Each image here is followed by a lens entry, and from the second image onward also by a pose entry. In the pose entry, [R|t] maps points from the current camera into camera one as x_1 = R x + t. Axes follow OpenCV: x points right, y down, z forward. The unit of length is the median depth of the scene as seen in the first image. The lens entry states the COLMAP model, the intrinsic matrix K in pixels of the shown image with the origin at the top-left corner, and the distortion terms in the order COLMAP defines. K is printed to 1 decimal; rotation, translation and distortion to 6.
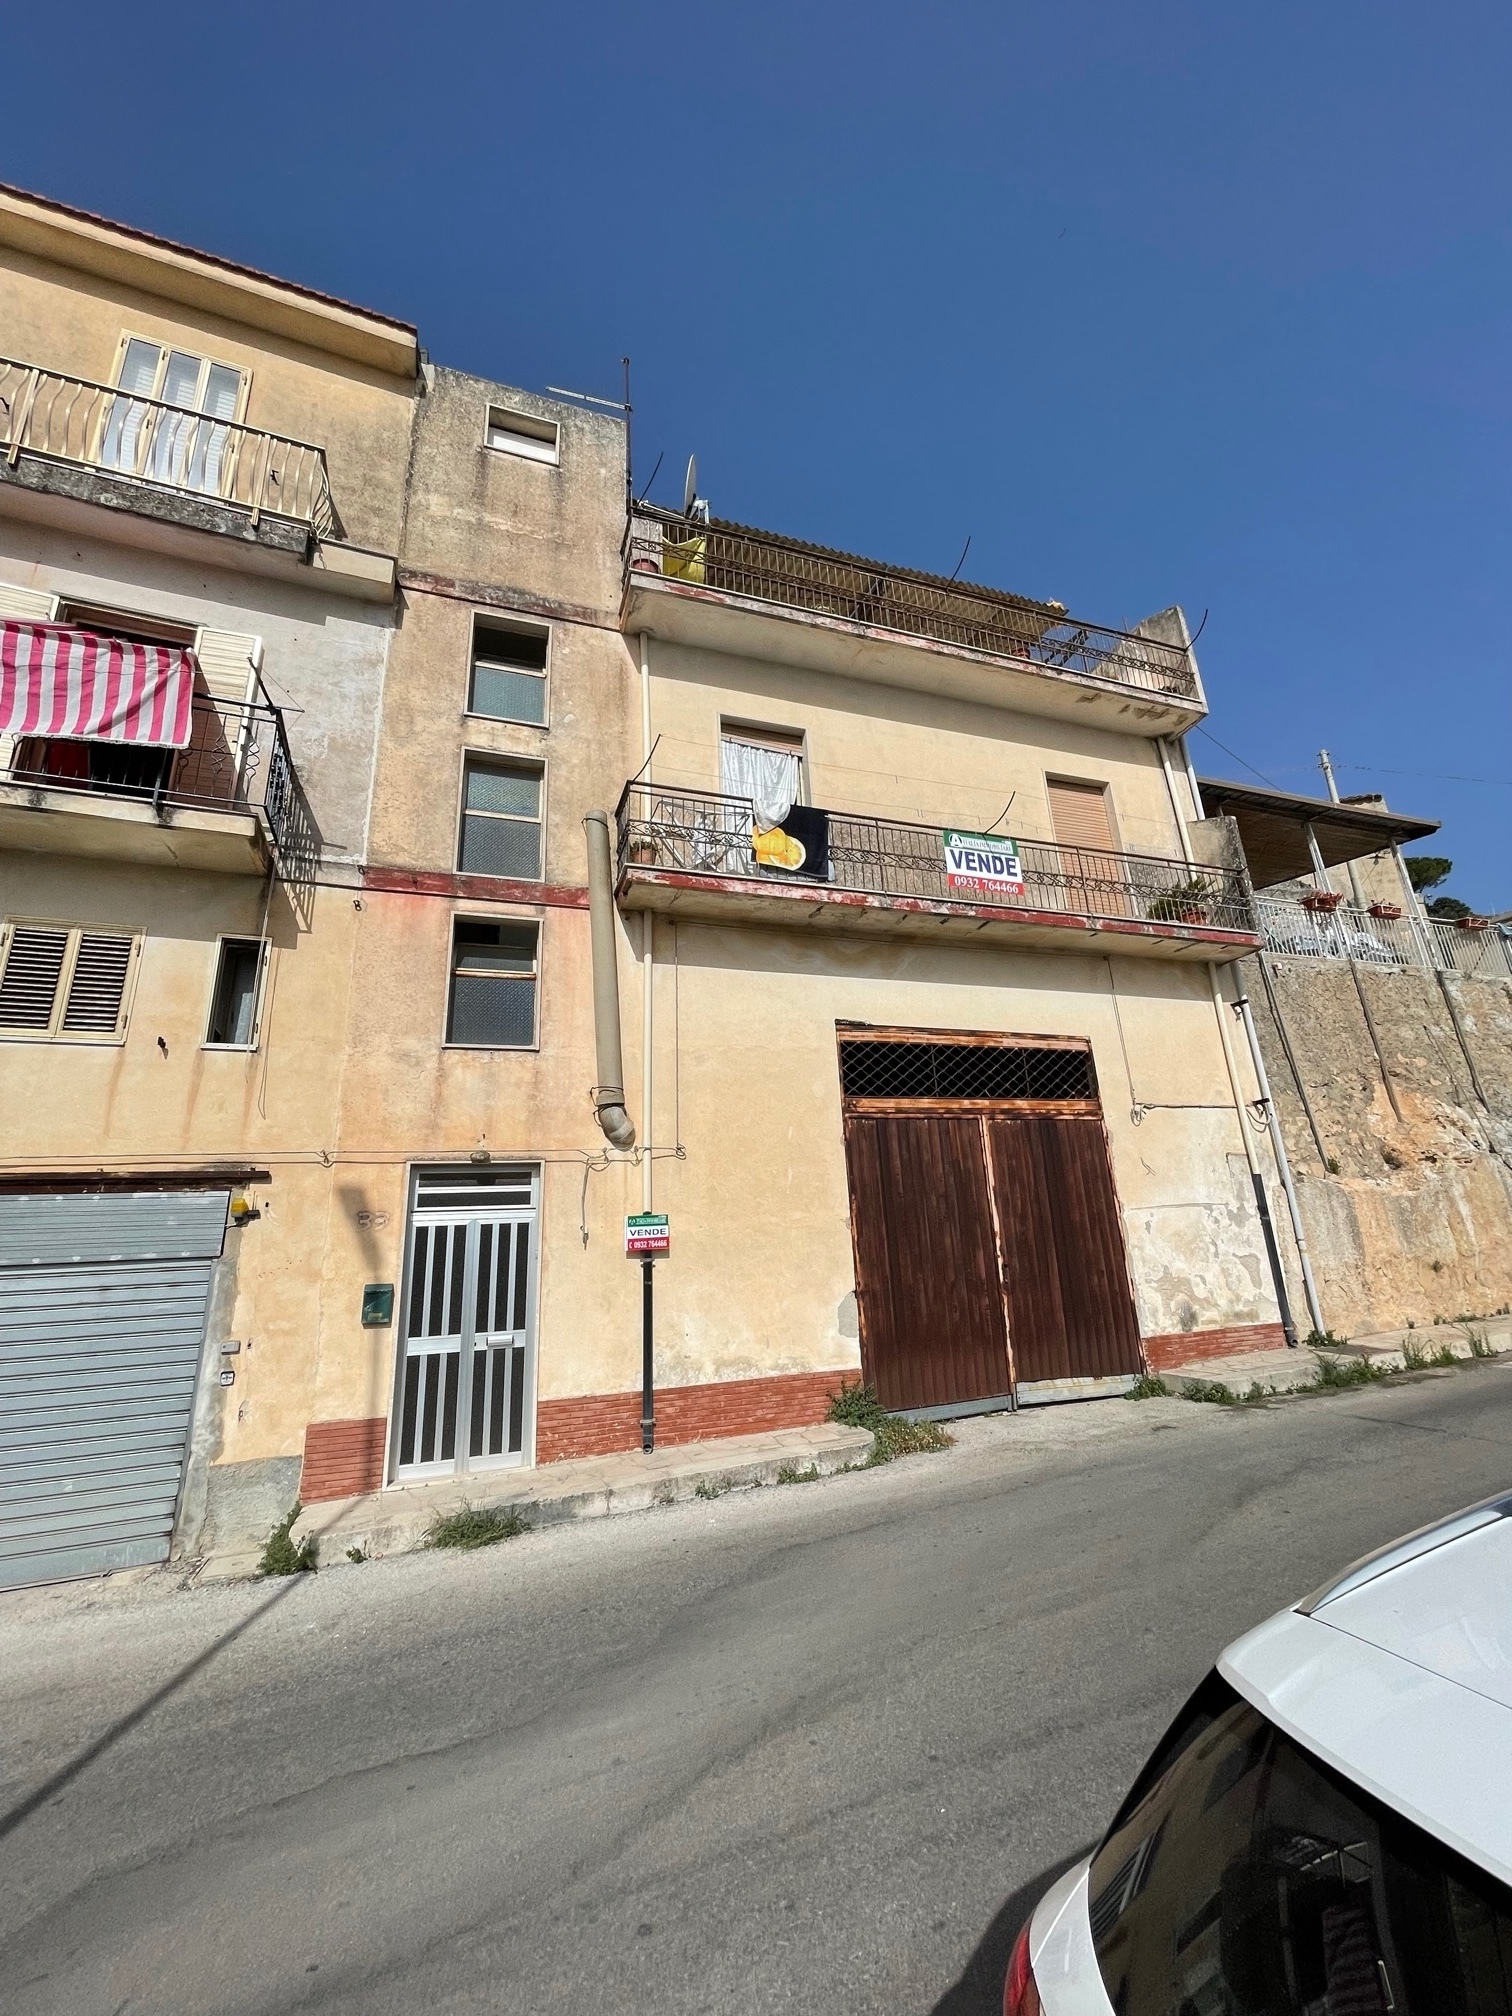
lens RADIAL K [[814.7, 0, 756.0], [0, 814.7, 1008.0], [0, 0, 1]] dist [-0.013928, 0.009447]
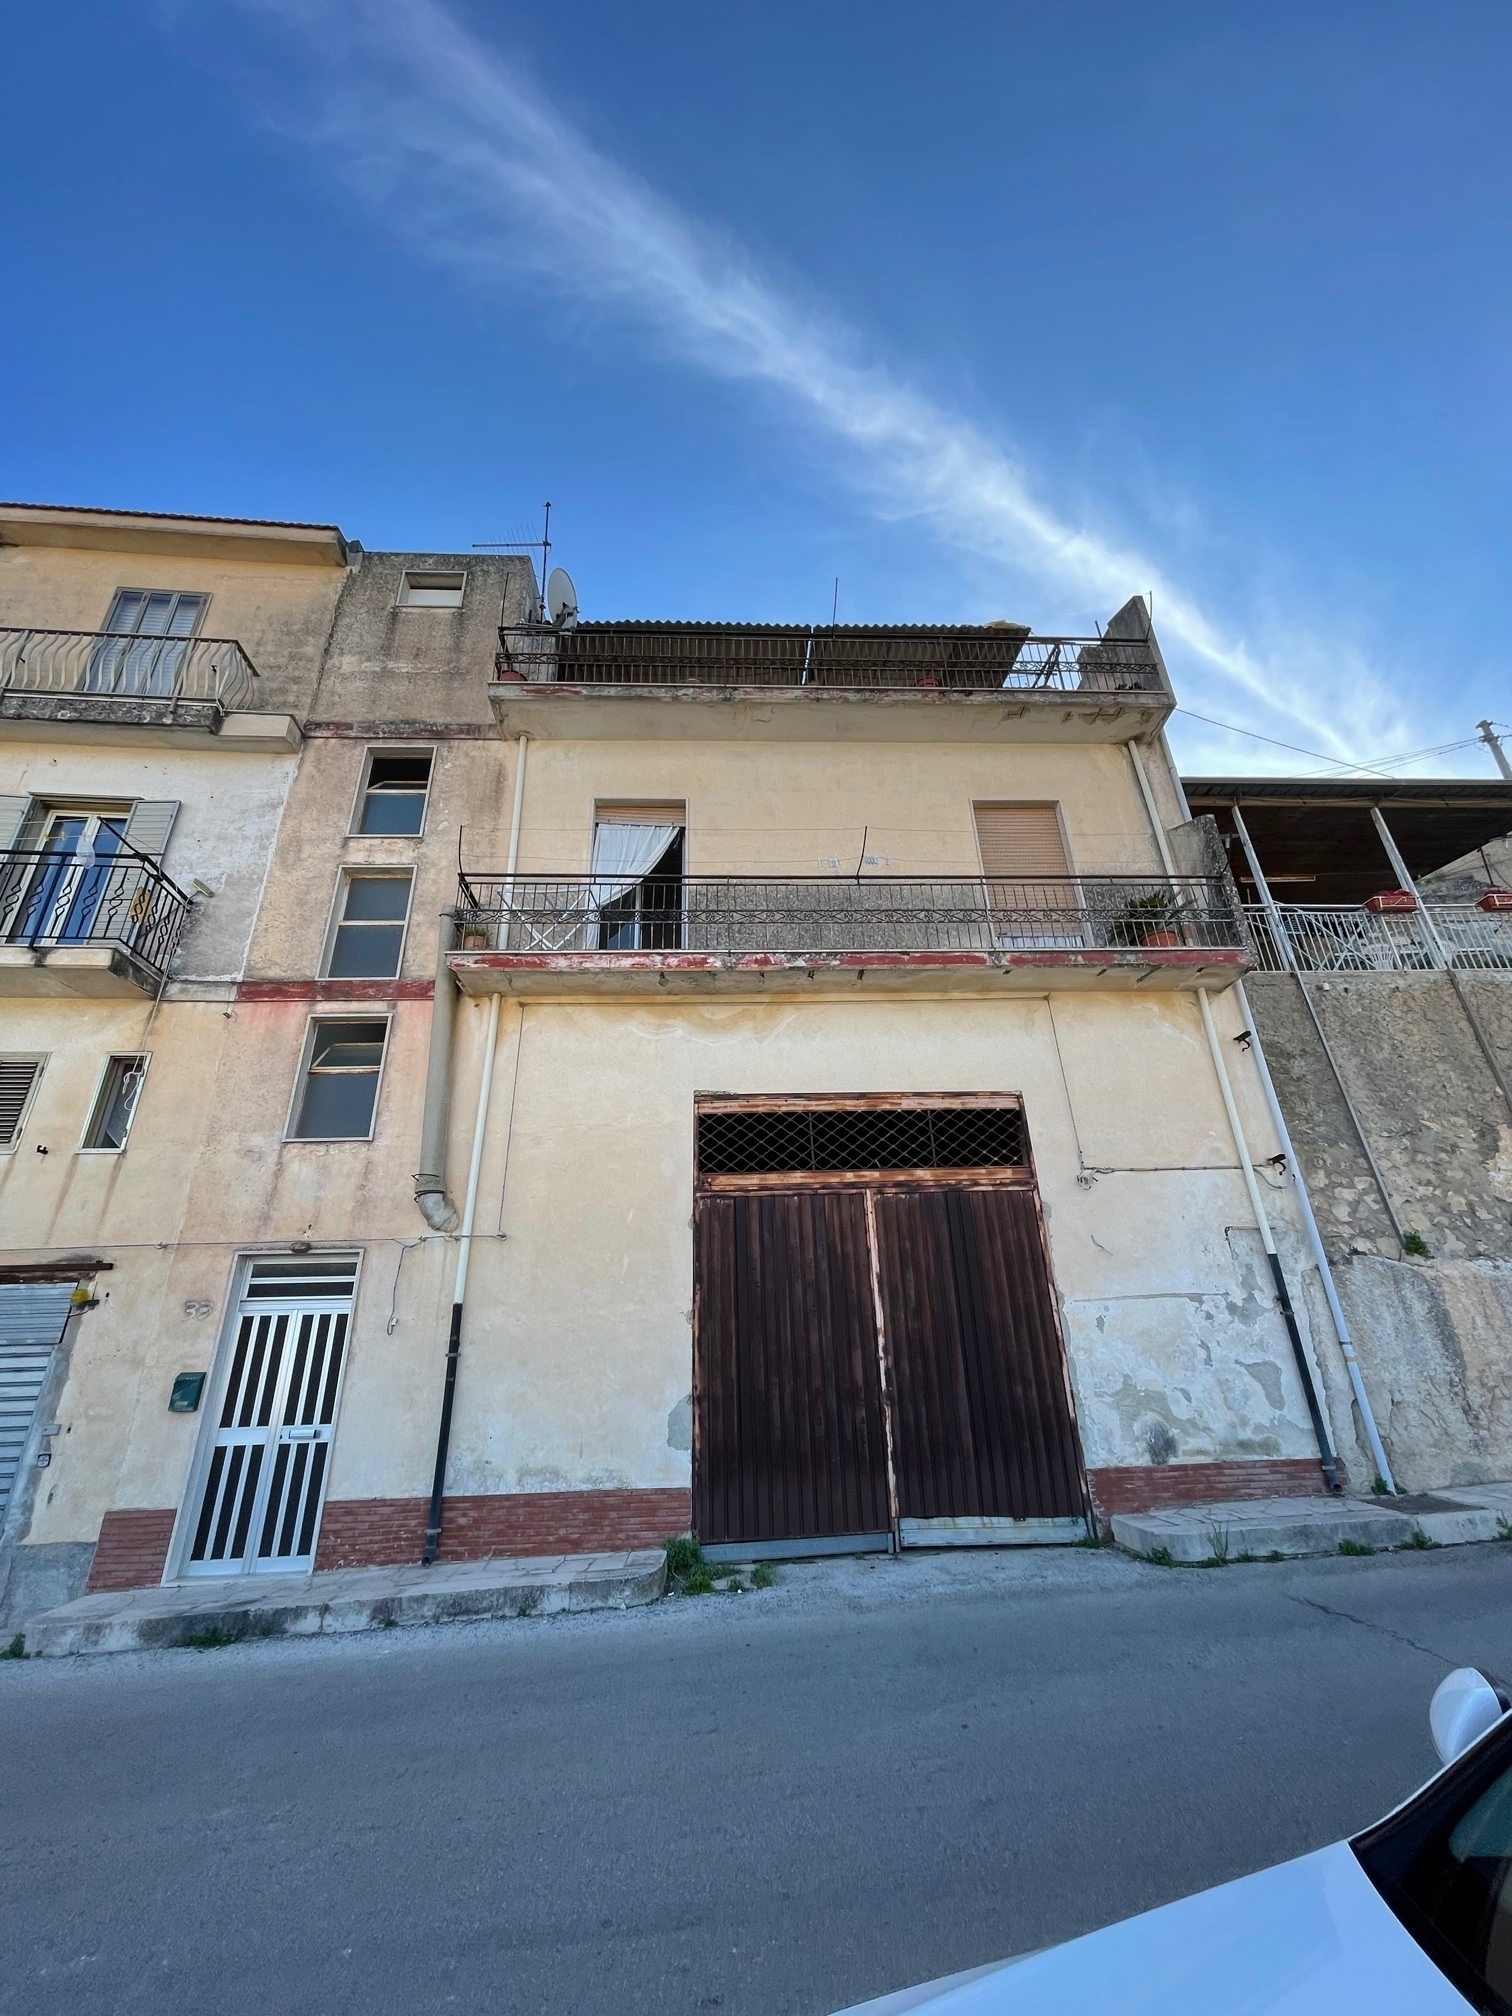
lens RADIAL K [[814.7, 0, 756.0], [0, 814.7, 1008.0], [0, 0, 1]] dist [-0.013928, 0.009447]
pose [[0.958953, -0.097673, -0.266212, 0.449598], [0.067235, 0.990353, -0.121165, 0.039707], [0.275478, 0.098293, 0.956269, 0.123205]]
